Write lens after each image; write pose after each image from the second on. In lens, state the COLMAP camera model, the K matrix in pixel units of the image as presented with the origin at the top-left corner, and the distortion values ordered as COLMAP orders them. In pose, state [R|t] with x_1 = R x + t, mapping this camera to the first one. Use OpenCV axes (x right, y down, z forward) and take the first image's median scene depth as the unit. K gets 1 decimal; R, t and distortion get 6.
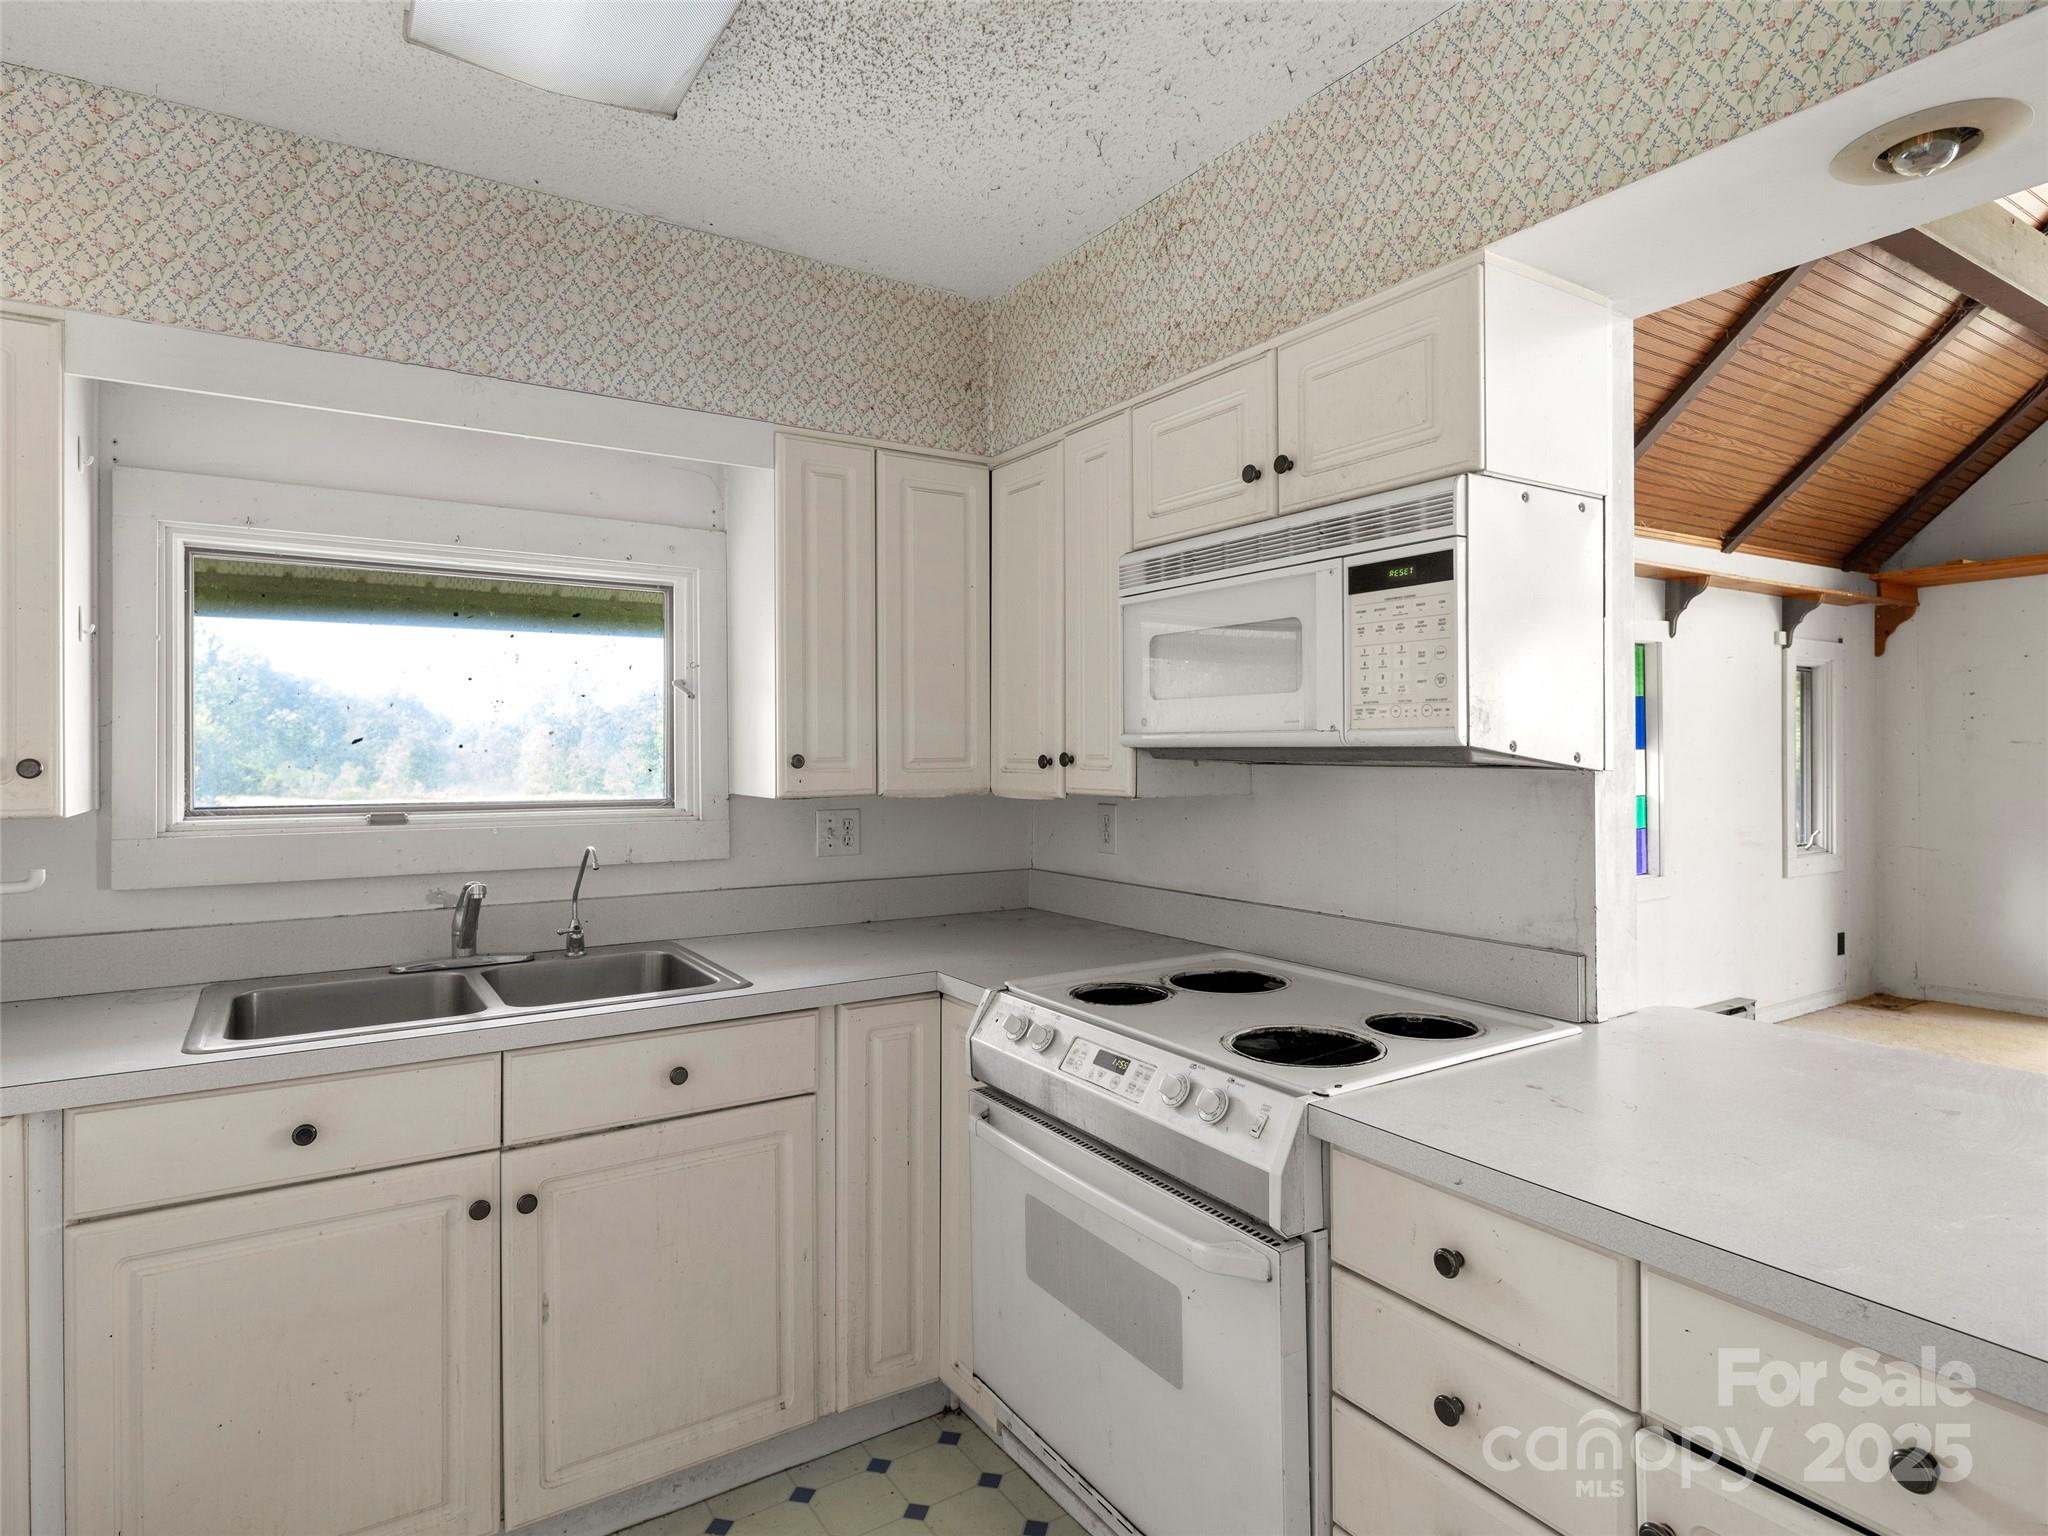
lens RADIAL K [[1120.1, 0, 1026.0], [0, 1120.1, 739.0], [0, 0, 1]] dist [-0.000588, -0.002044]
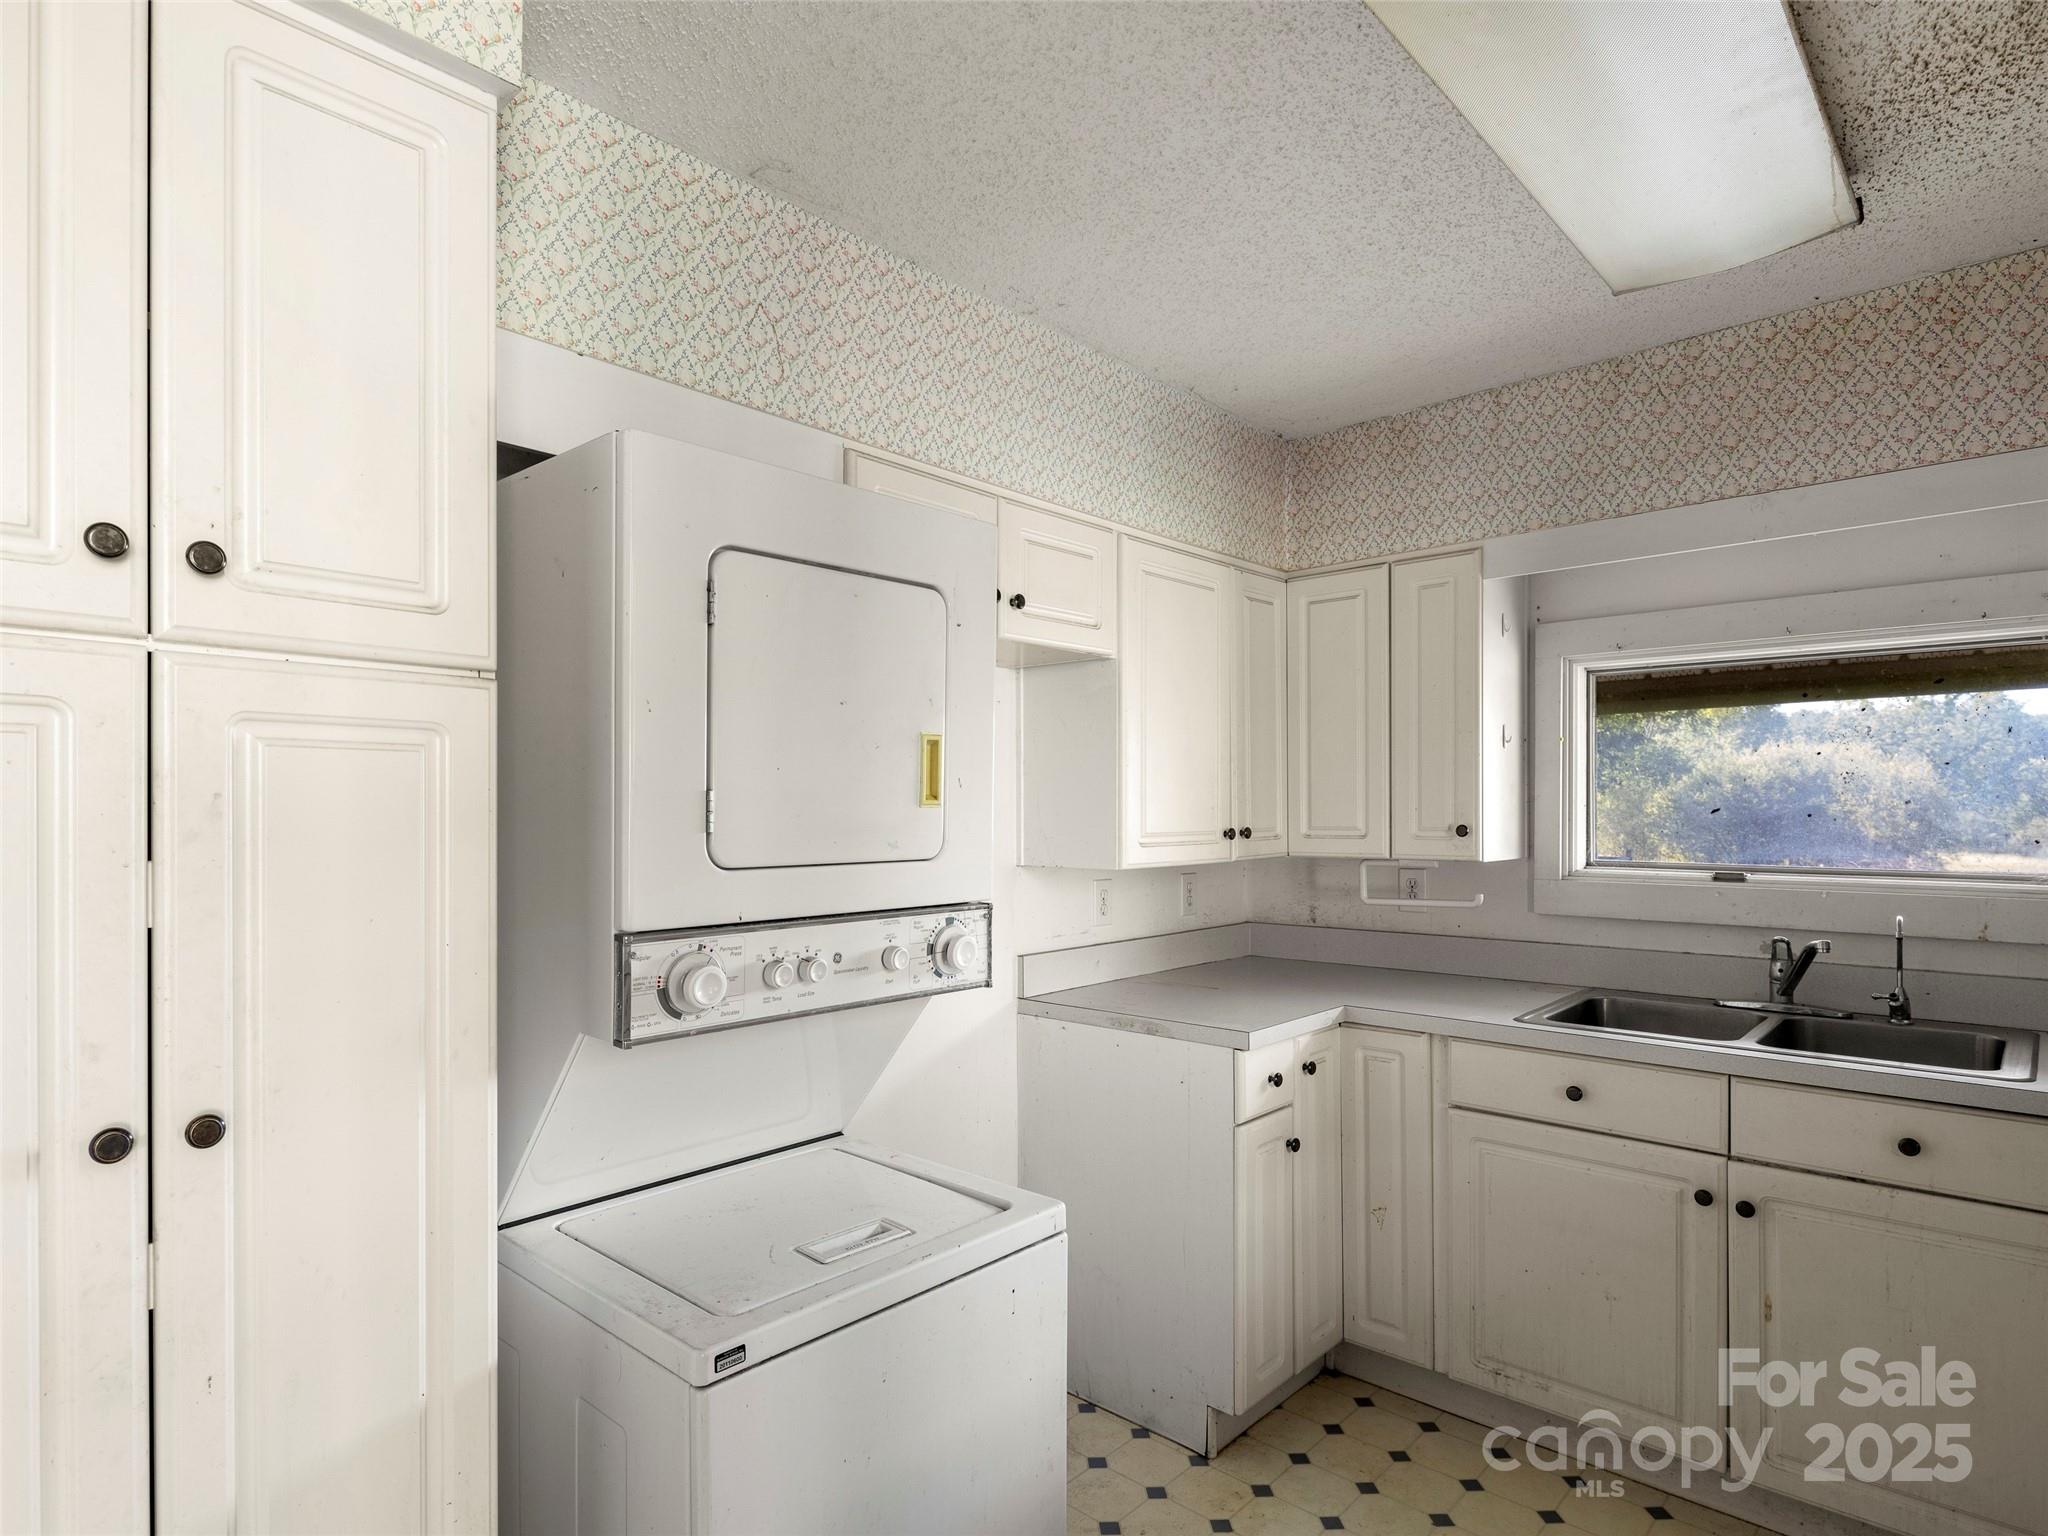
lens RADIAL K [[1138.6, 0, 1024.0], [0, 1138.6, 768.0], [0, 0, 1]] dist [0.000655, -0.001696]
pose [[0.248945, -0.033175, -0.967949, 0.522200], [0.012105, 0.999442, -0.031142, -0.019481], [0.968442, -0.003964, 0.249207, -0.029885]]
